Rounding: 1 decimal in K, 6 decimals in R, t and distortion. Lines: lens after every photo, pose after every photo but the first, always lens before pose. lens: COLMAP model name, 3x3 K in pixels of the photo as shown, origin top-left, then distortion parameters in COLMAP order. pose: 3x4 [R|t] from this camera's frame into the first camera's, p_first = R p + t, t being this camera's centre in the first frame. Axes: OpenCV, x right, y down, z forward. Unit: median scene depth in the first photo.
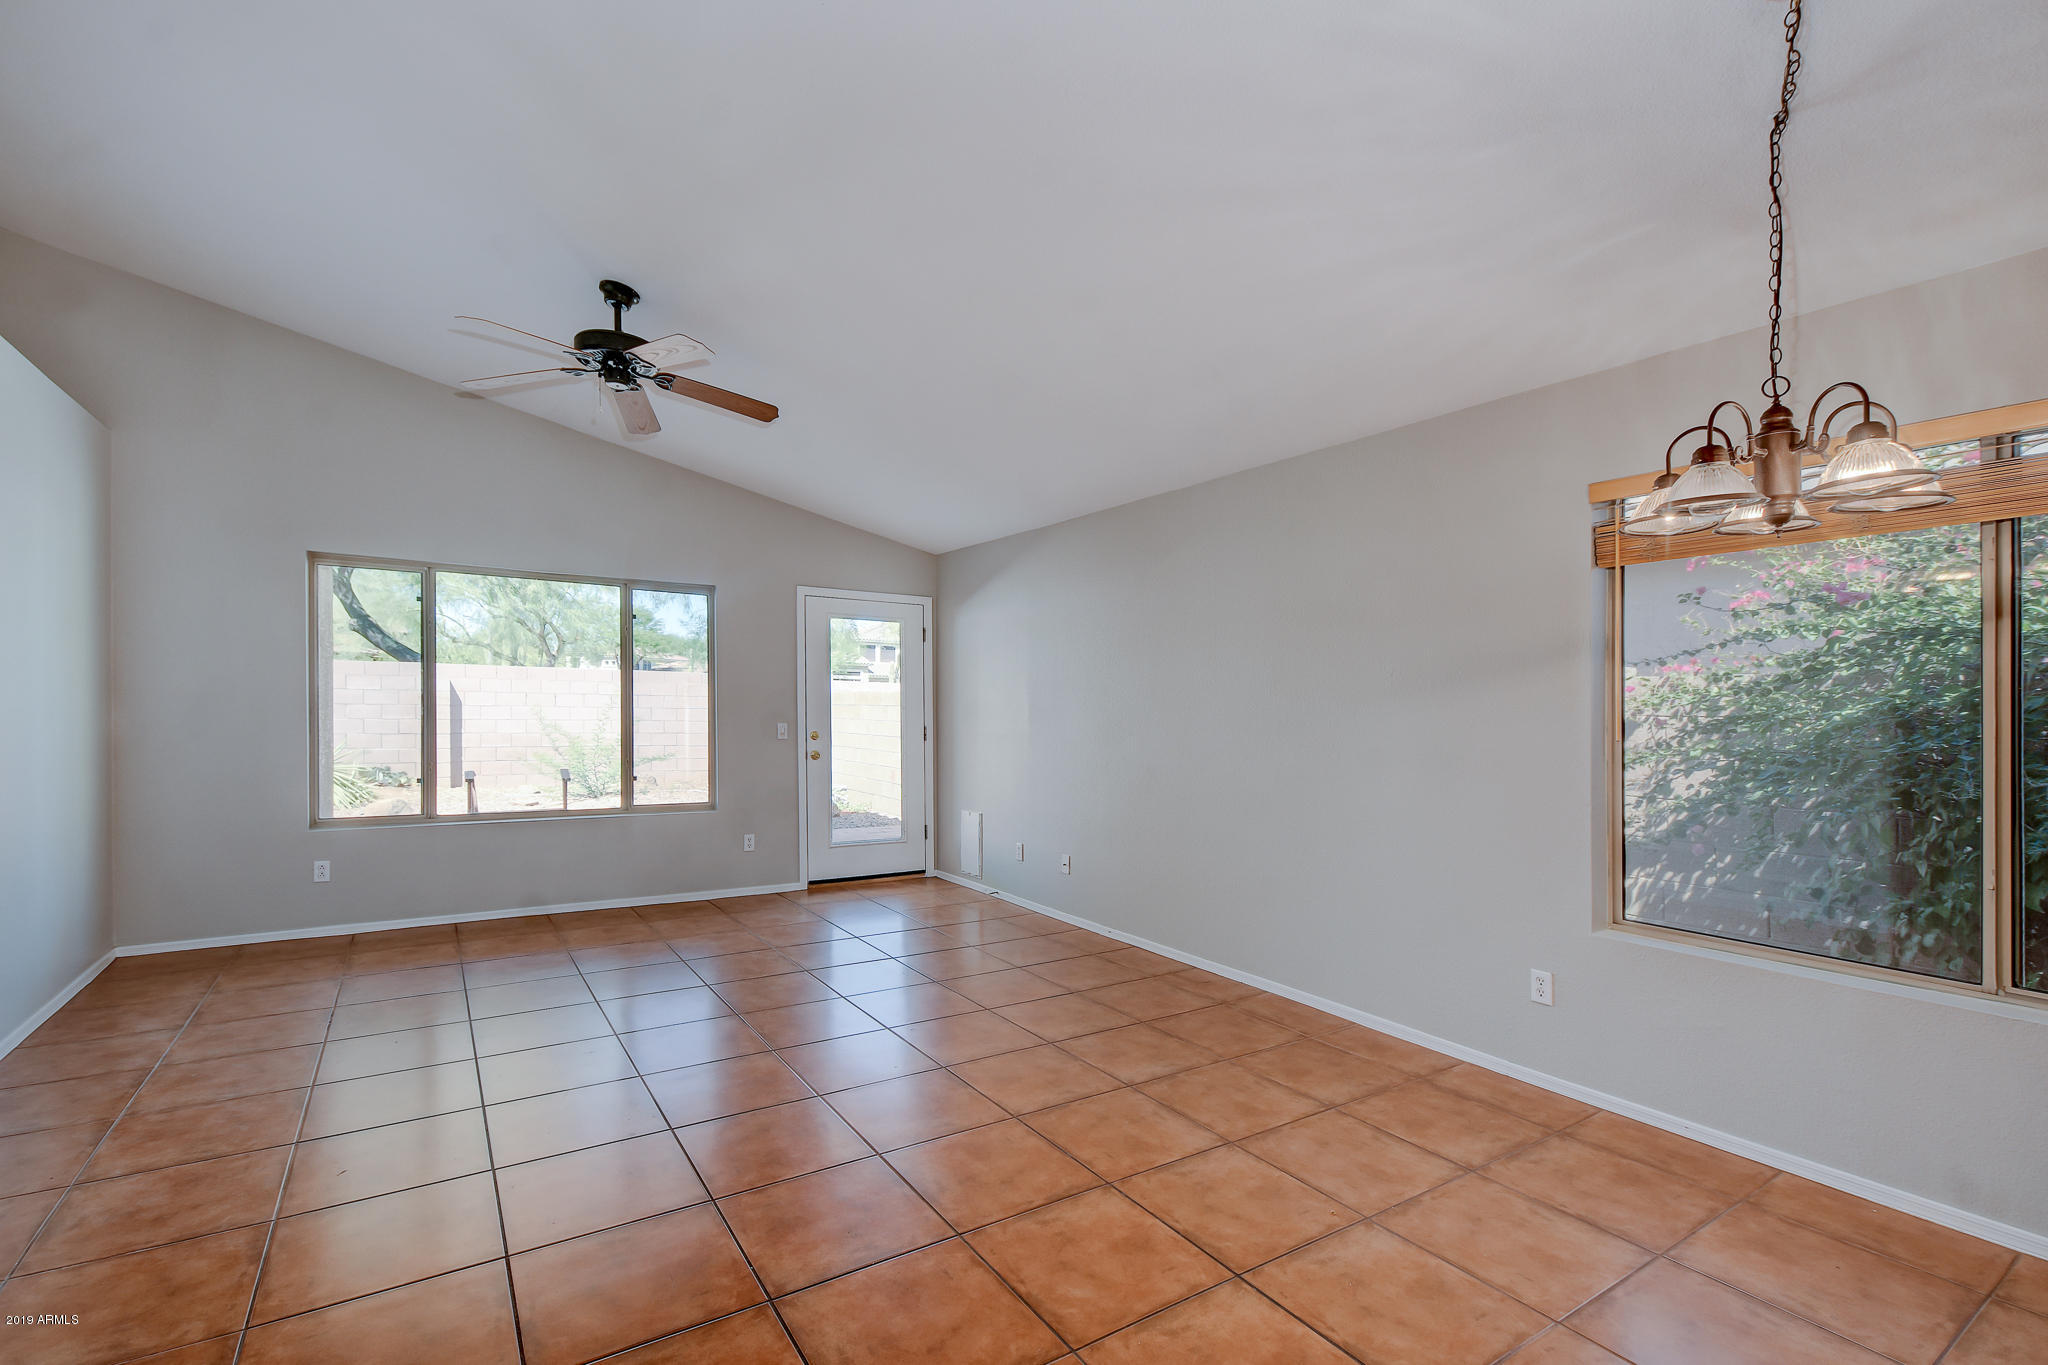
lens RADIAL K [[889.4, 0, 1003.5], [0, 889.4, 693.2], [0, 0, 1]] dist [0.017609, -0.007330]
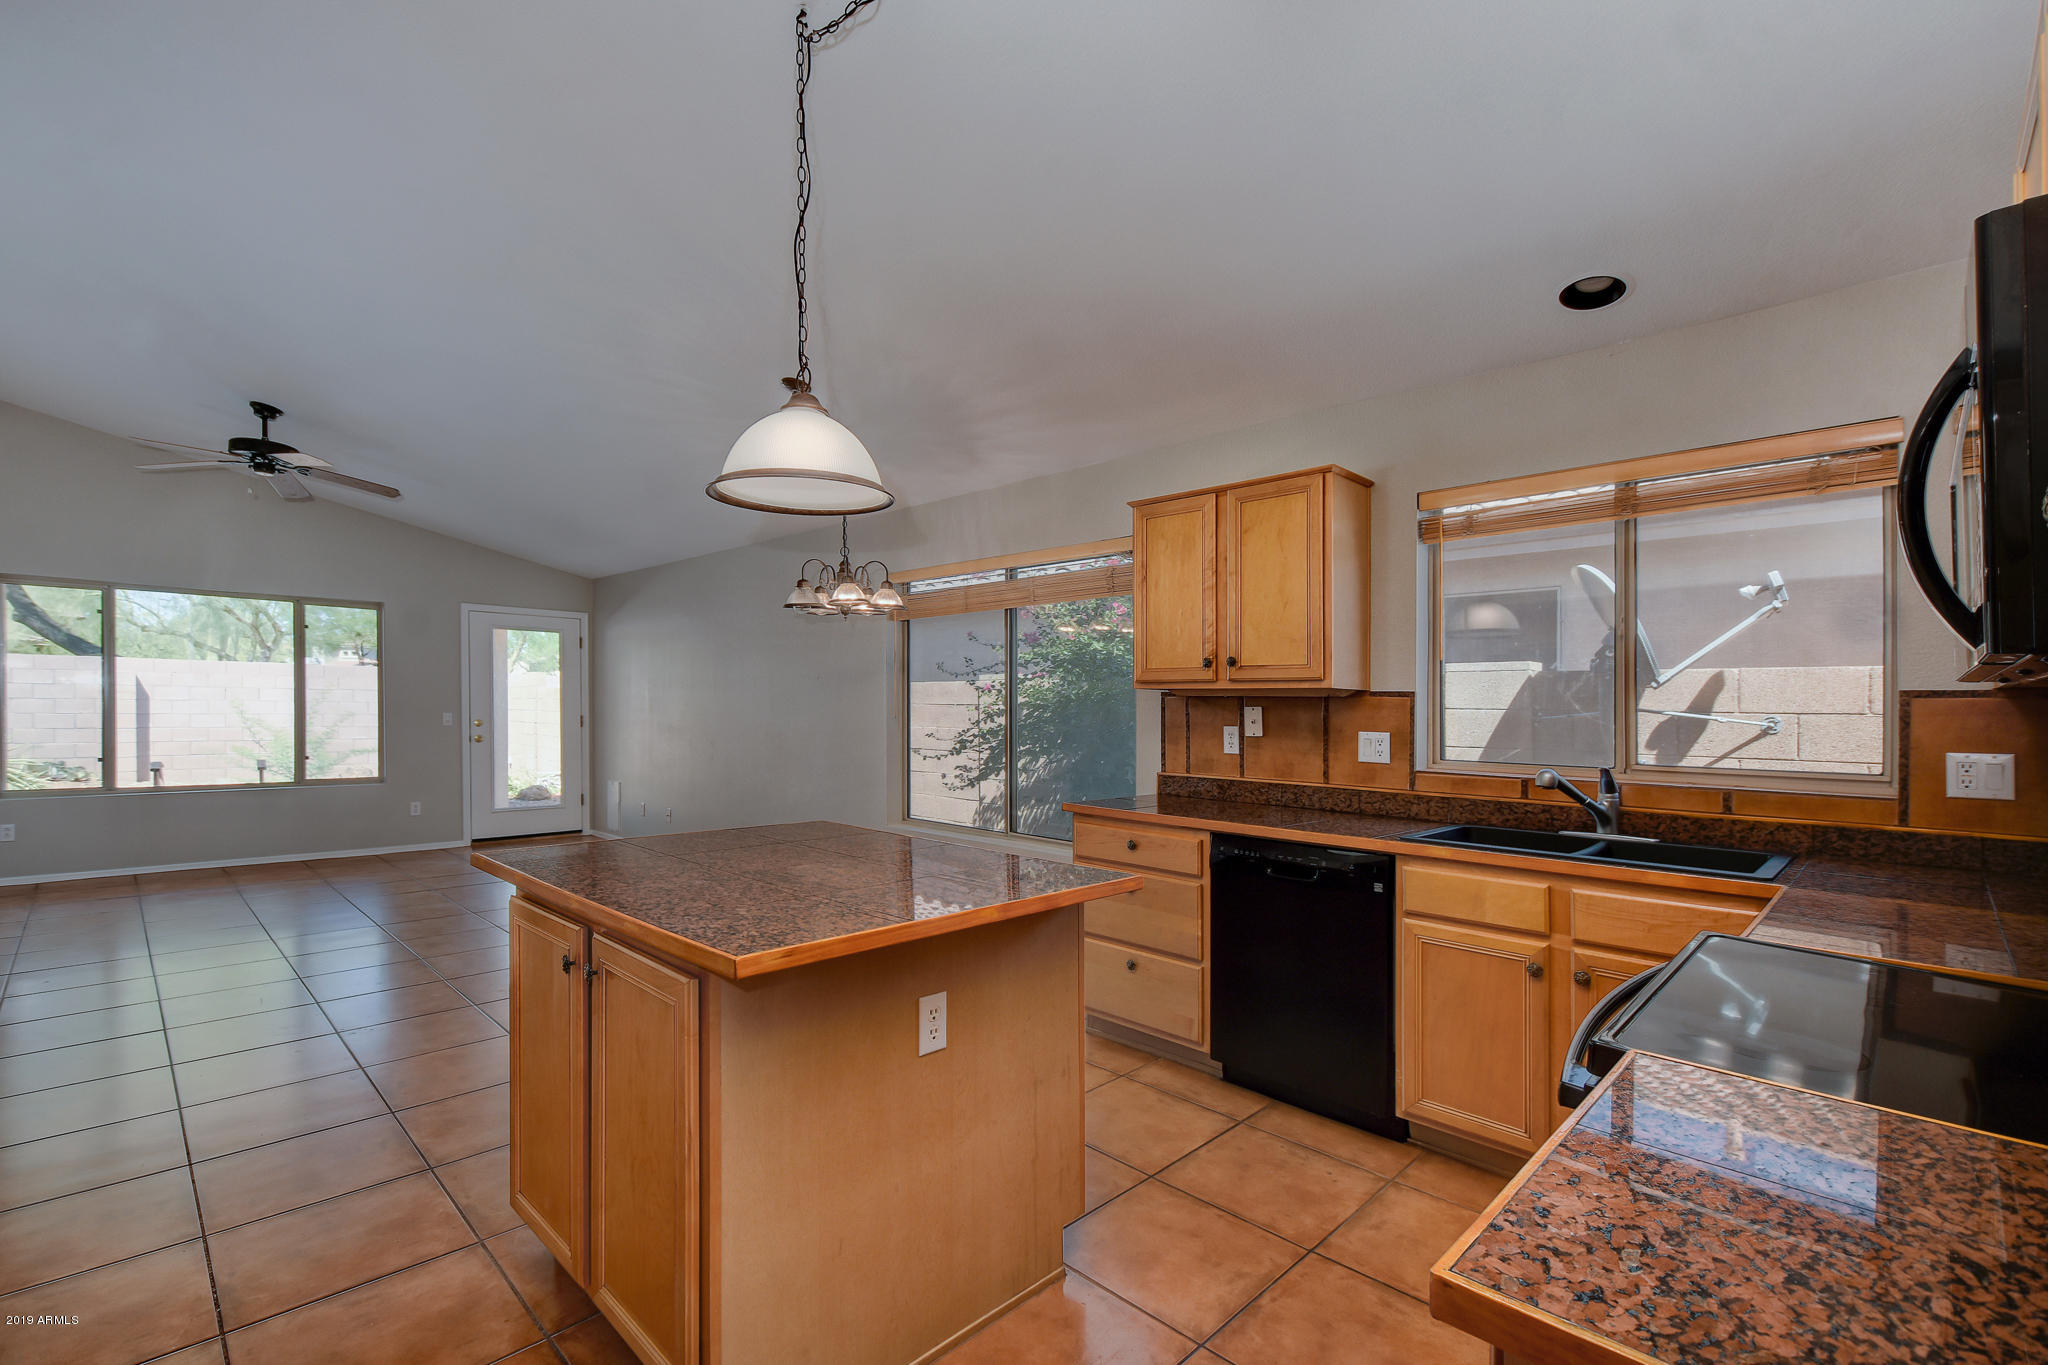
lens RADIAL K [[889.4, 0, 1003.5], [0, 889.4, 693.2], [0, 0, 1]] dist [0.017609, -0.007330]
pose [[0.977869, 0.000868, 0.209217, 0.240788], [-0.001962, 0.999985, 0.005023, -0.002036], [-0.209209, -0.005322, 0.977856, -0.370878]]
